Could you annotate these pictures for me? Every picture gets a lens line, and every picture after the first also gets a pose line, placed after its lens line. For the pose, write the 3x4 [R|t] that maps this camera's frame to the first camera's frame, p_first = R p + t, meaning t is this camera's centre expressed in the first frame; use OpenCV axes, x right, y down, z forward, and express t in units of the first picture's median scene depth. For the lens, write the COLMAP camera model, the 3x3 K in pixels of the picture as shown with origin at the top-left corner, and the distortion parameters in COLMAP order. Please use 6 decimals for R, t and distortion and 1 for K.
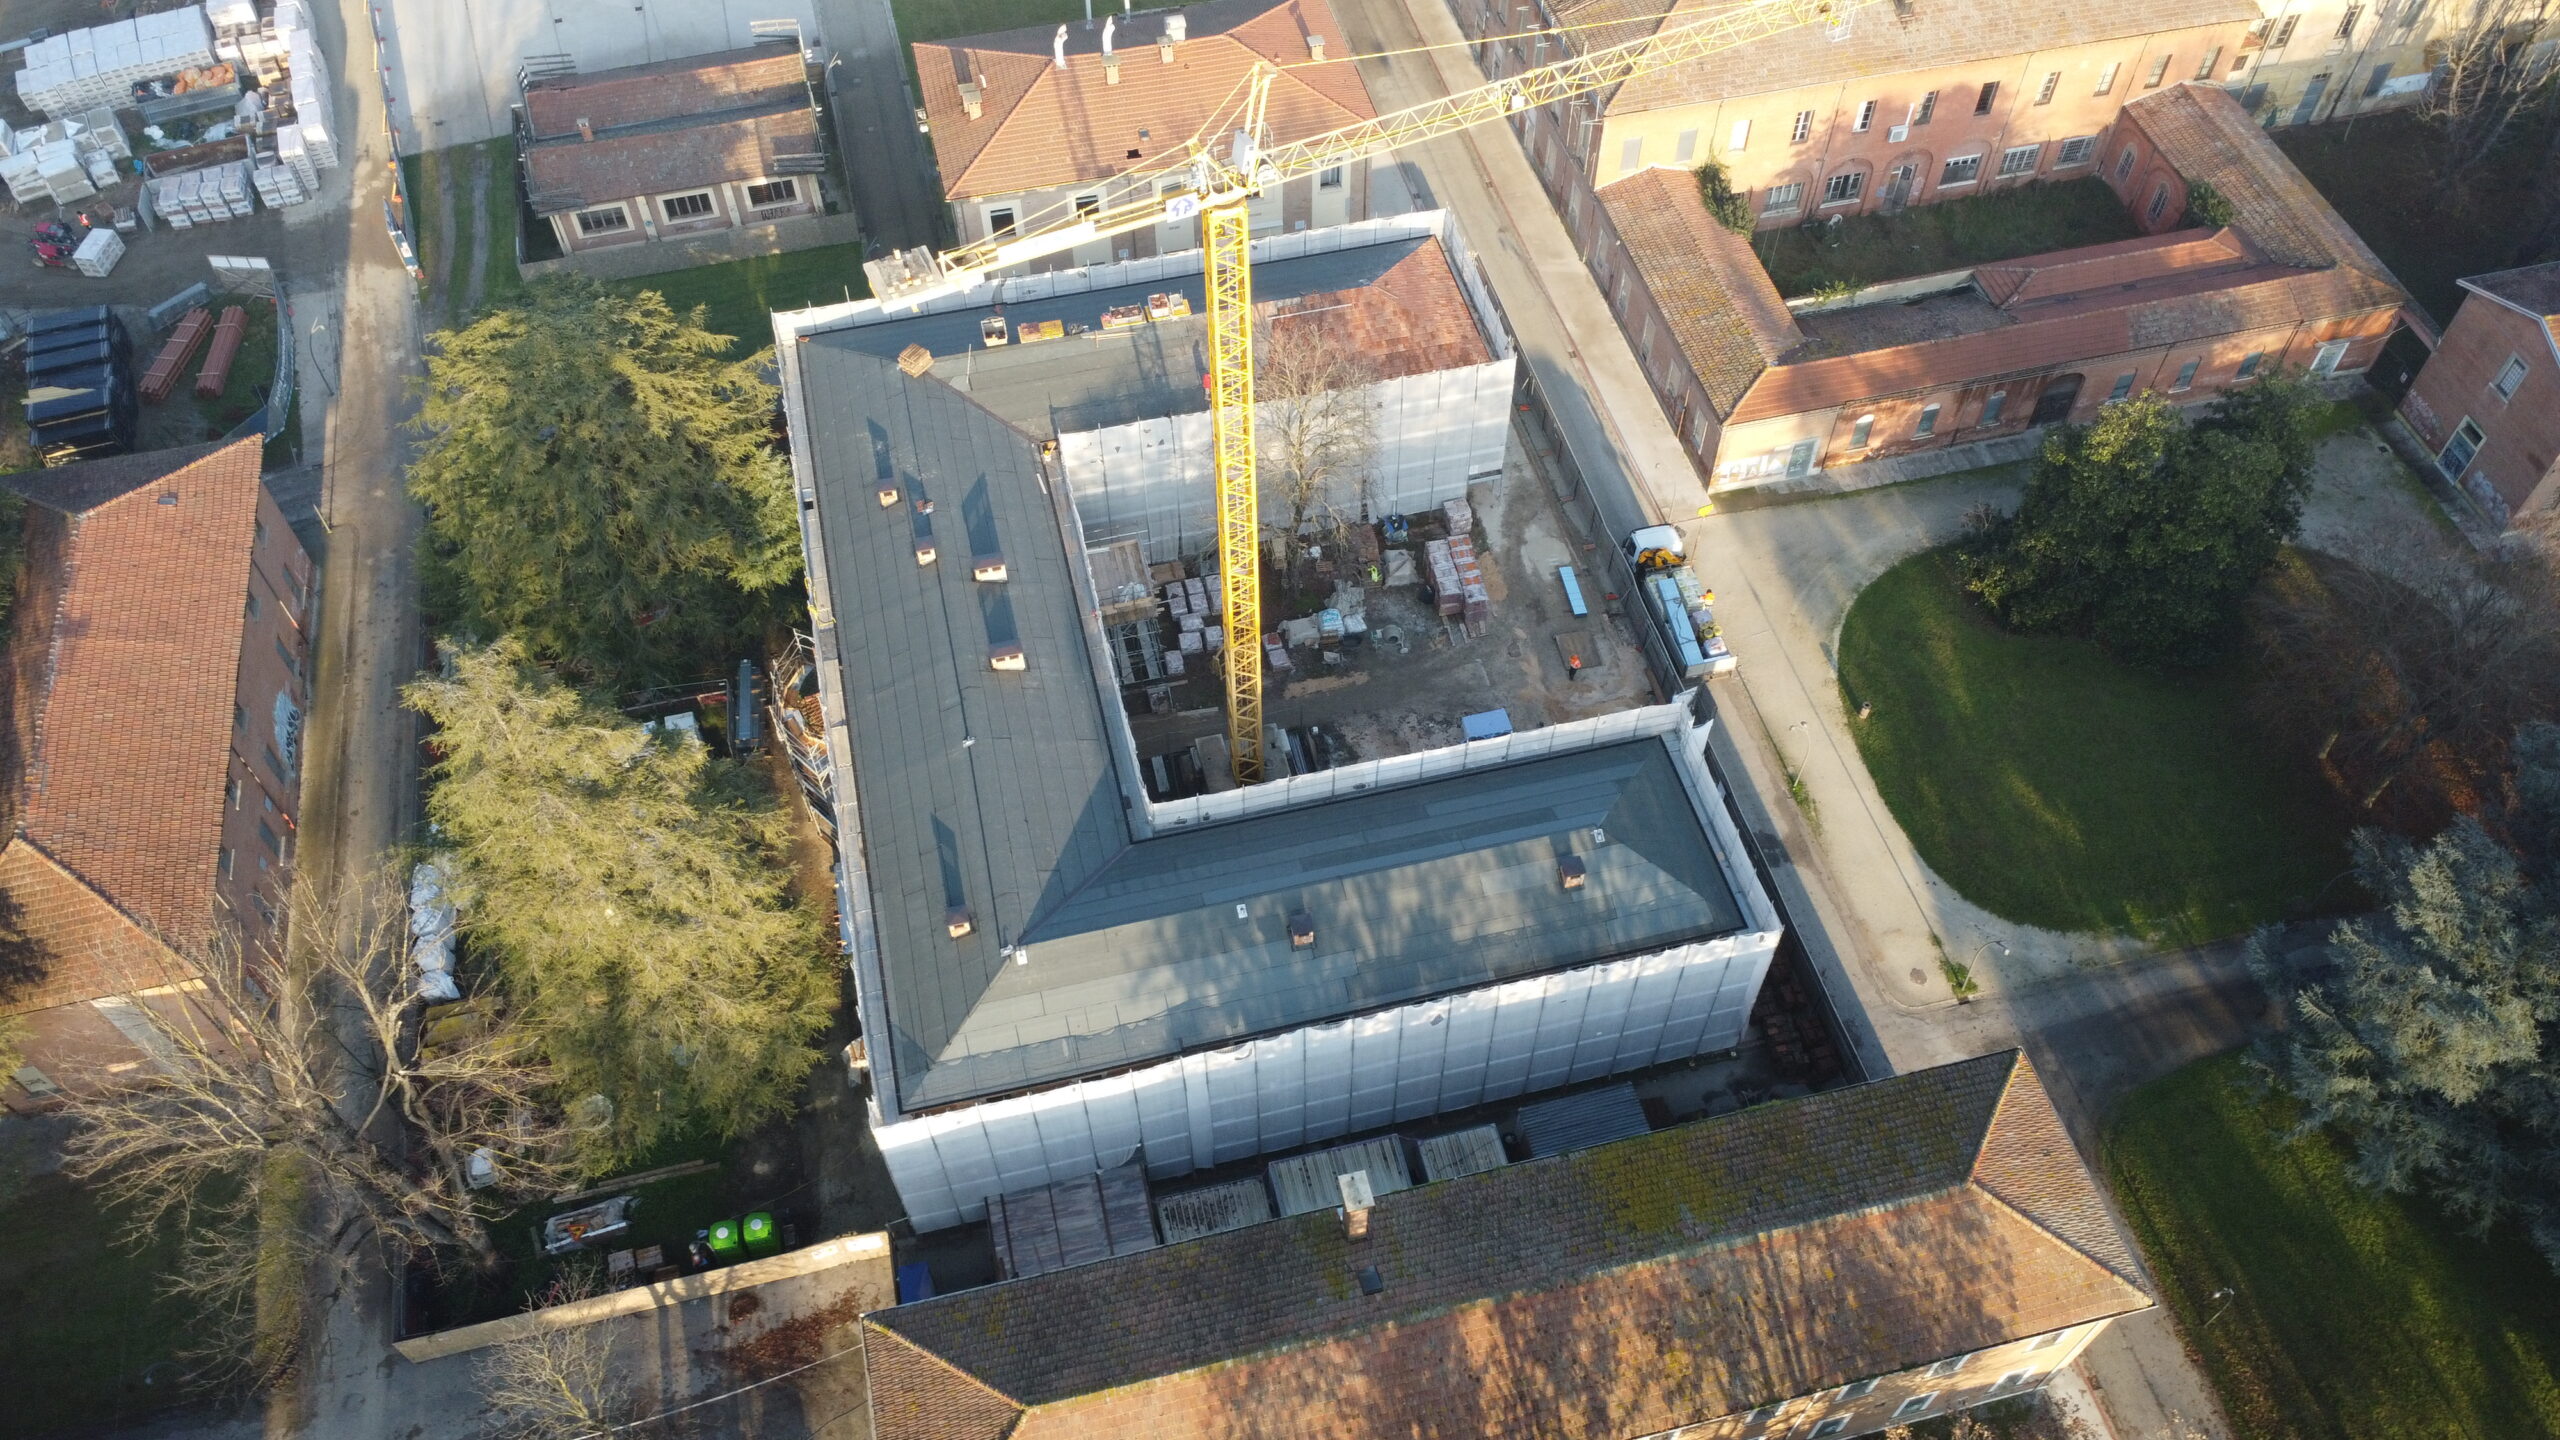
lens RADIAL K [[1921.1, 0, 1291.4], [0, 1921.1, 711.3], [0, 0, 1]] dist [0.004401, -0.009095]
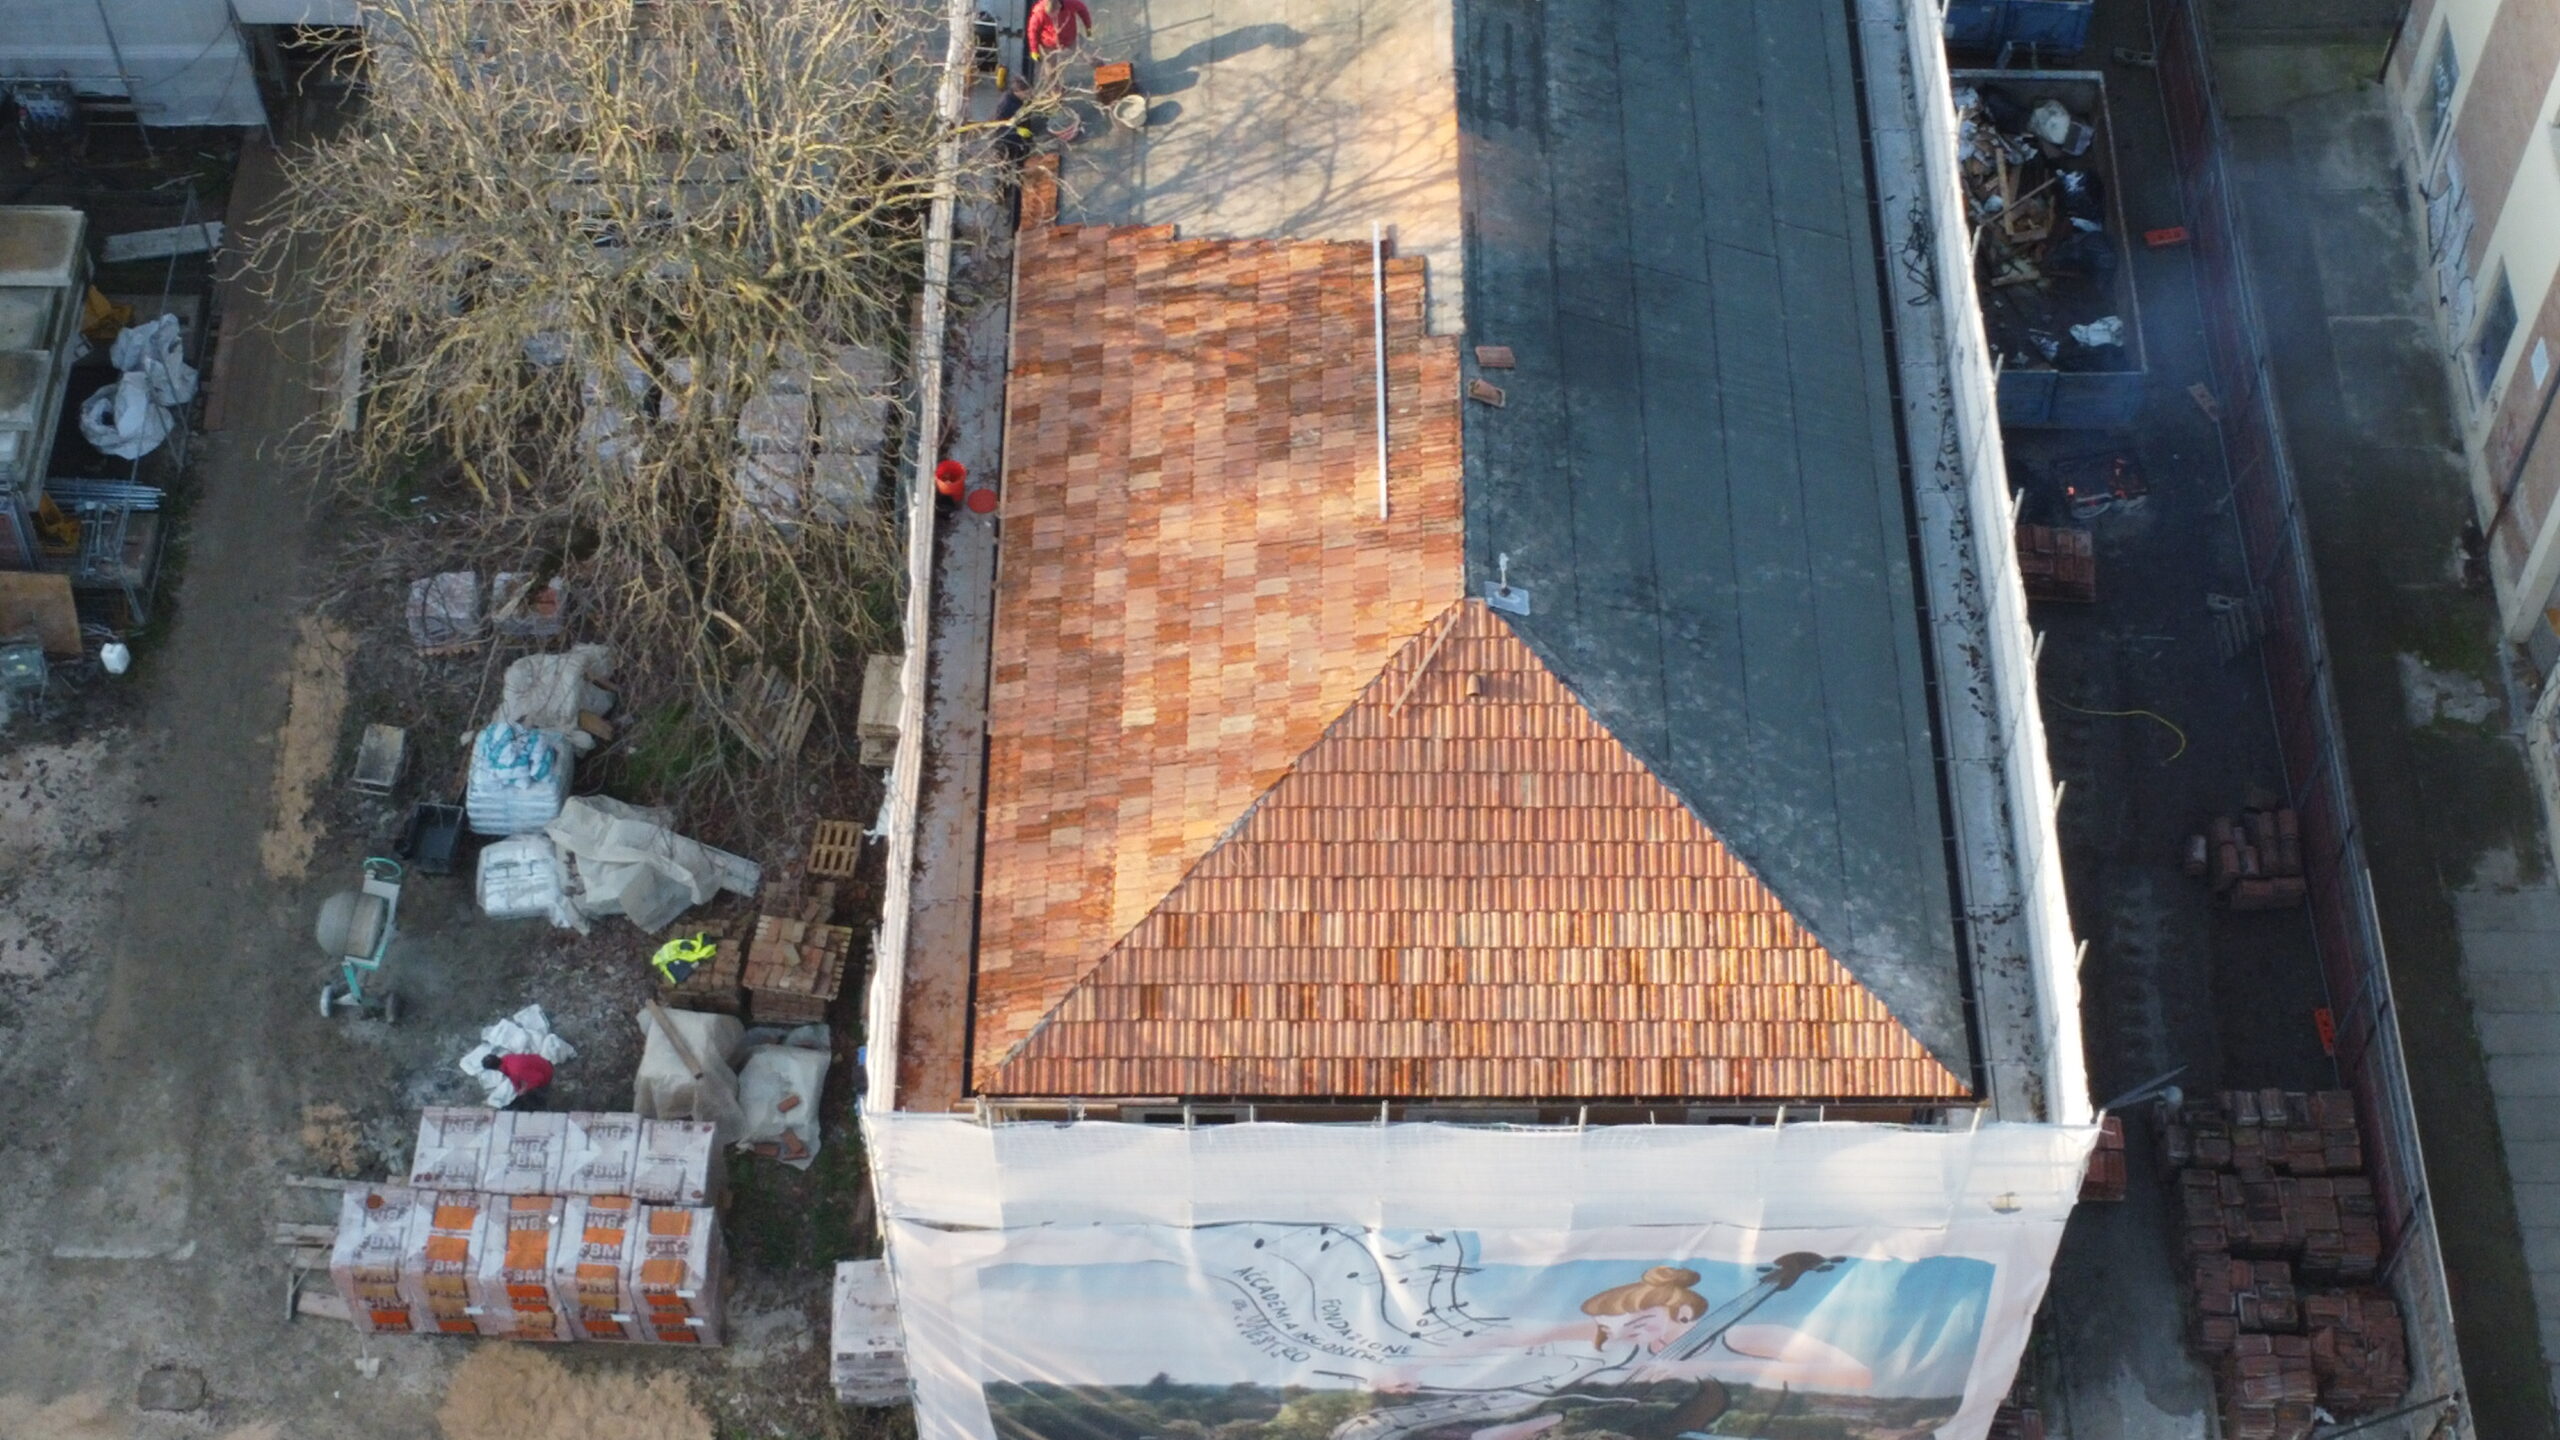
lens RADIAL K [[3841.7, 0, 1274.8], [0, 3841.7, 721.7], [0, 0, 1]] dist [-0.004434, 0.000000]
pose [[-0.242956, 0.789868, -0.563099, 0.254838], [-0.773951, 0.192107, 0.603403, -0.396428], [0.584784, 0.582411, 0.564646, 0.665220]]
